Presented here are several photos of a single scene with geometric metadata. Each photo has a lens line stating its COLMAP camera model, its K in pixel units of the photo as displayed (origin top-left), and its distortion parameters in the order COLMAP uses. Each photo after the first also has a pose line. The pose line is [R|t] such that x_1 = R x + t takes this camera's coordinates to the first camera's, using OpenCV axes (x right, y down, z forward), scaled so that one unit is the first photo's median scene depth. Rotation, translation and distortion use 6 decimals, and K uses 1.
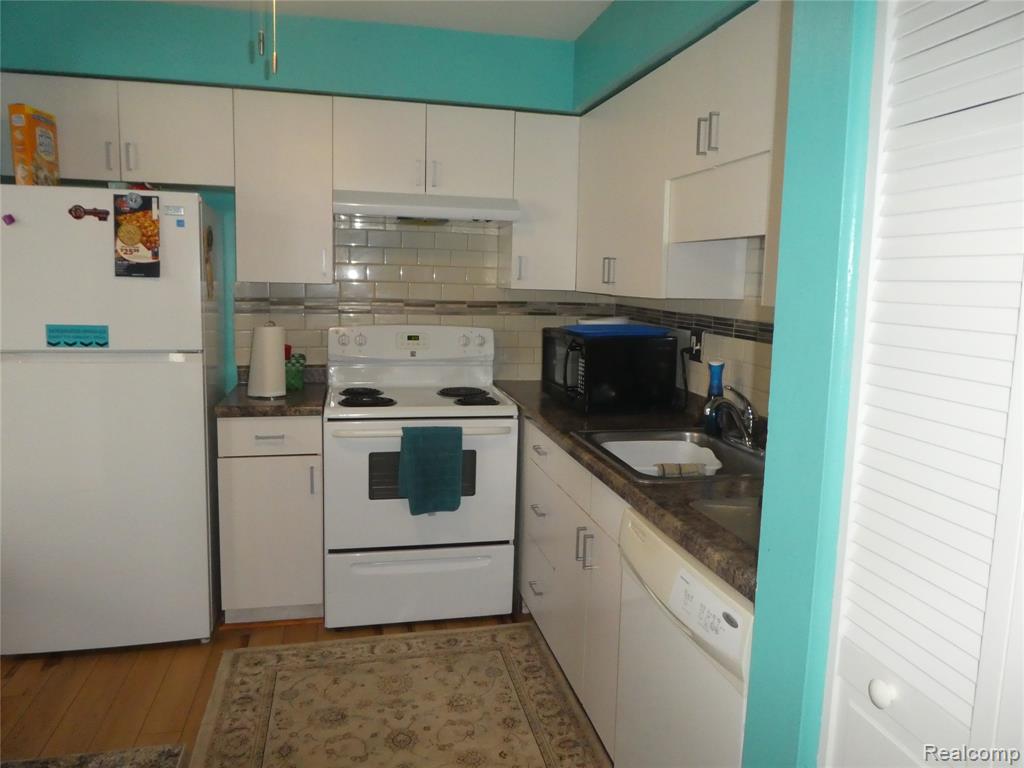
lens RADIAL K [[740.0, 0, 517.7], [0, 740.0, 378.4], [0, 0, 1]] dist [-0.033890, 0.016137]
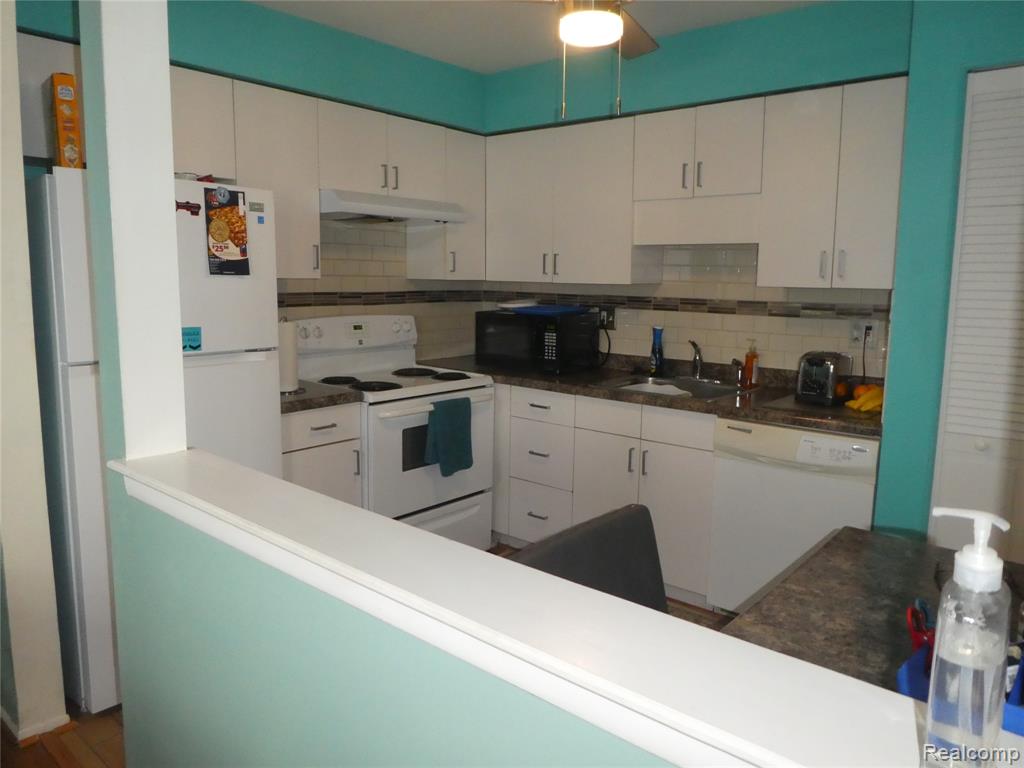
lens RADIAL K [[740.0, 0, 519.1], [0, 740.0, 384.8], [0, 0, 1]] dist [-0.033890, 0.016137]
pose [[0.796641, -0.104995, 0.595264, -0.803855], [0.089266, 0.994436, 0.055938, -0.014704], [-0.597825, 0.008574, 0.801581, -0.001109]]
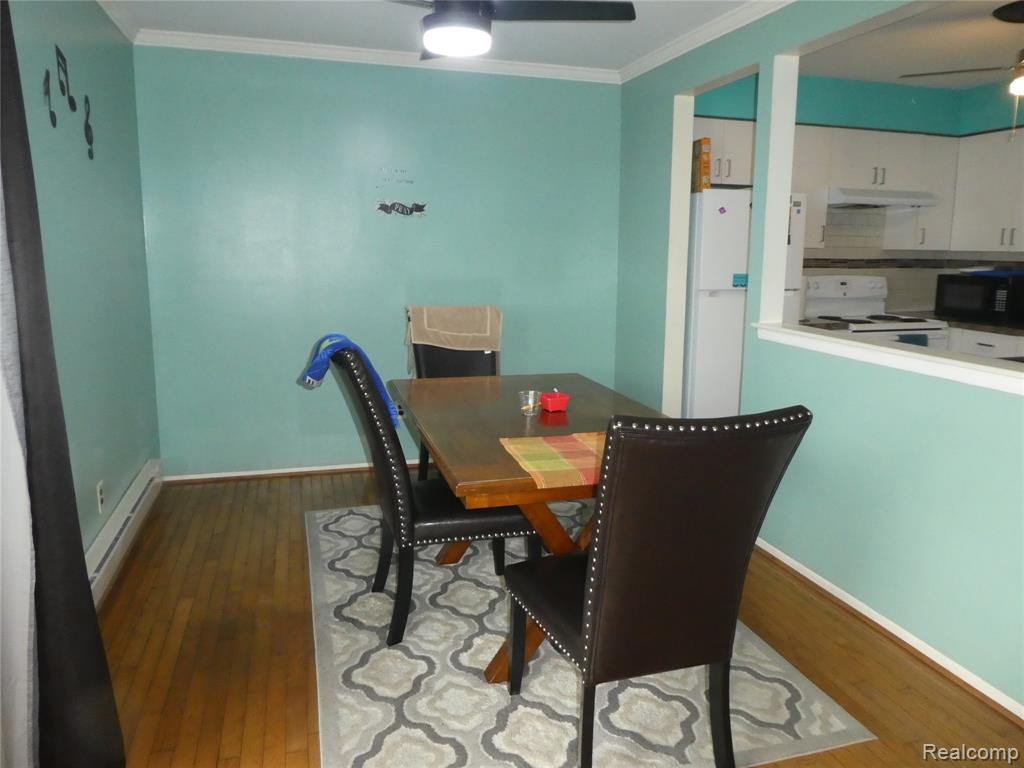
lens RADIAL K [[740.0, 0, 520.5], [0, 740.0, 389.7], [0, 0, 1]] dist [-0.033890, 0.016137]
pose [[0.996845, -0.035428, 0.071021, -1.227573], [0.031694, 0.998090, 0.053030, 0.082596], [-0.072764, -0.050612, 0.996064, -0.630027]]
